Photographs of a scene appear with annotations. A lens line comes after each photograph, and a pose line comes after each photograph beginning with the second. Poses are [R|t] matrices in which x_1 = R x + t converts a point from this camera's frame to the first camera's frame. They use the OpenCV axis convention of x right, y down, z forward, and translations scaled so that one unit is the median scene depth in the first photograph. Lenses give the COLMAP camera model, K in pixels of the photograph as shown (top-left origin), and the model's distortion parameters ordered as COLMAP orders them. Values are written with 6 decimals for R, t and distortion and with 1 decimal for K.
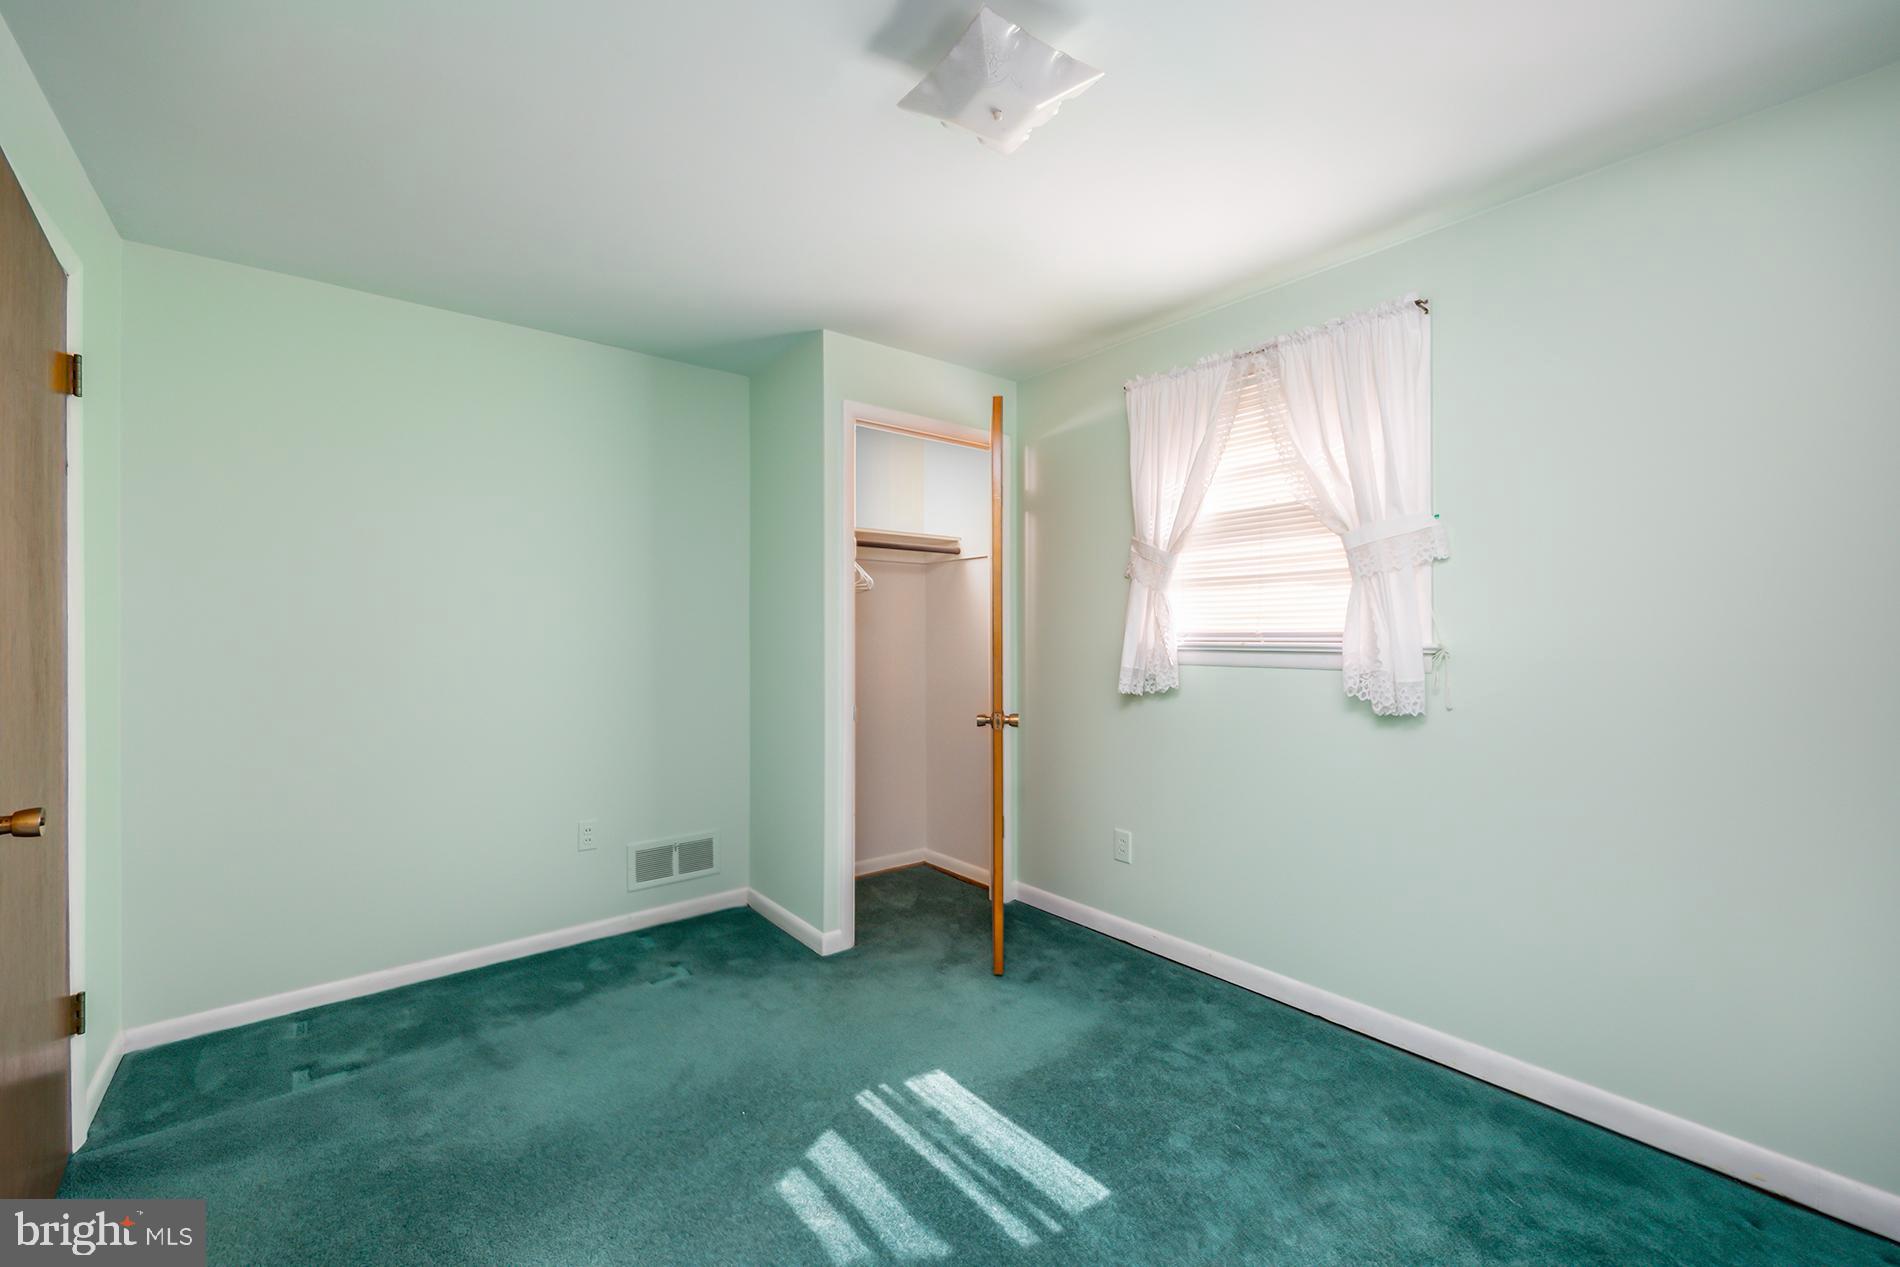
lens RADIAL K [[773.7, 0, 944.0], [0, 773.7, 633.9], [0, 0, 1]] dist [0.000878, 0.000204]
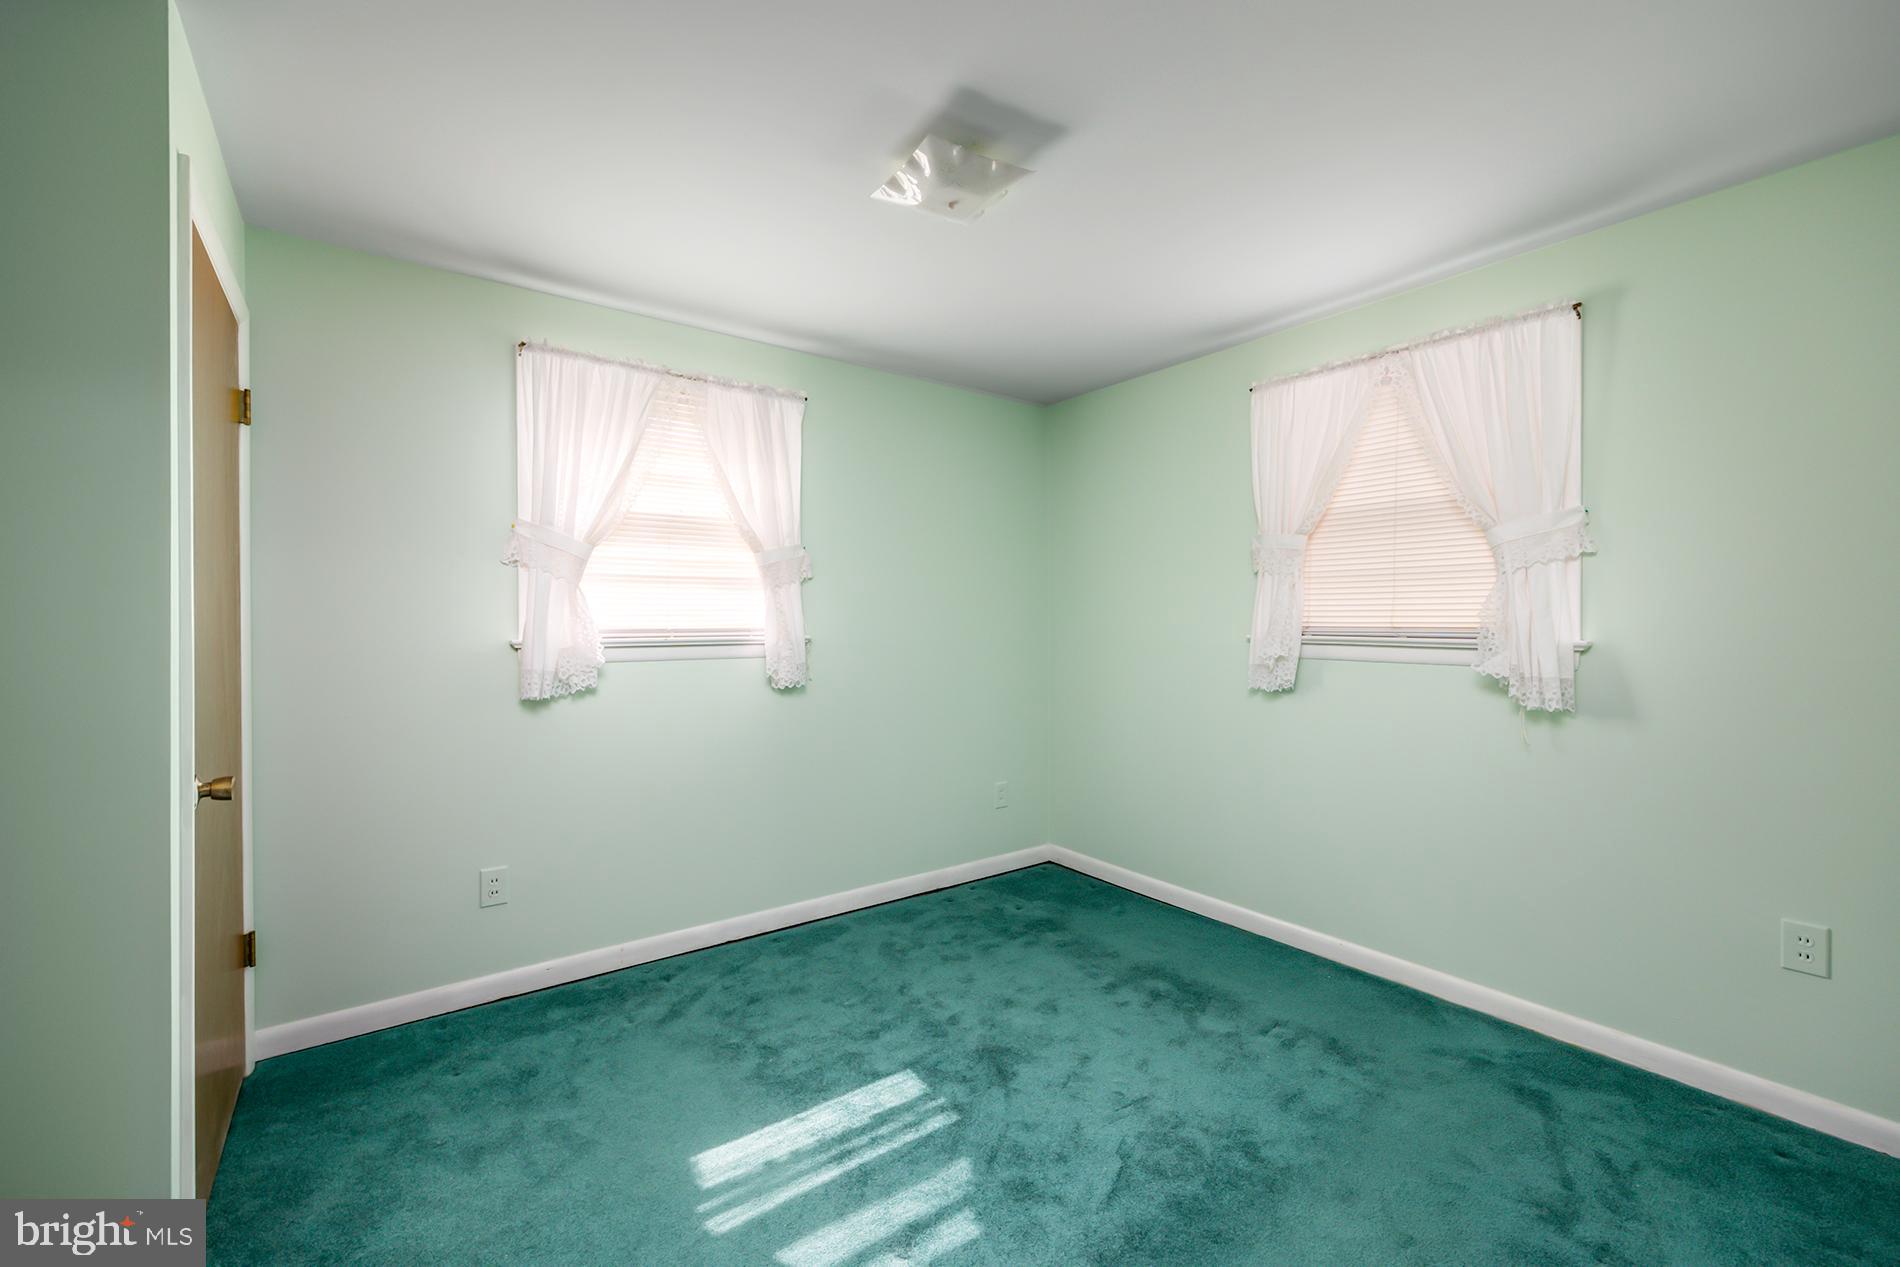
lens RADIAL K [[773.7, 0, 943.6], [0, 773.7, 626.9], [0, 0, 1]] dist [0.000878, 0.000204]
pose [[0.035451, -0.005360, 0.999357, -0.685644], [-0.000108, 0.999986, 0.005368, -0.009348], [-0.999371, -0.000298, 0.035450, 0.581535]]
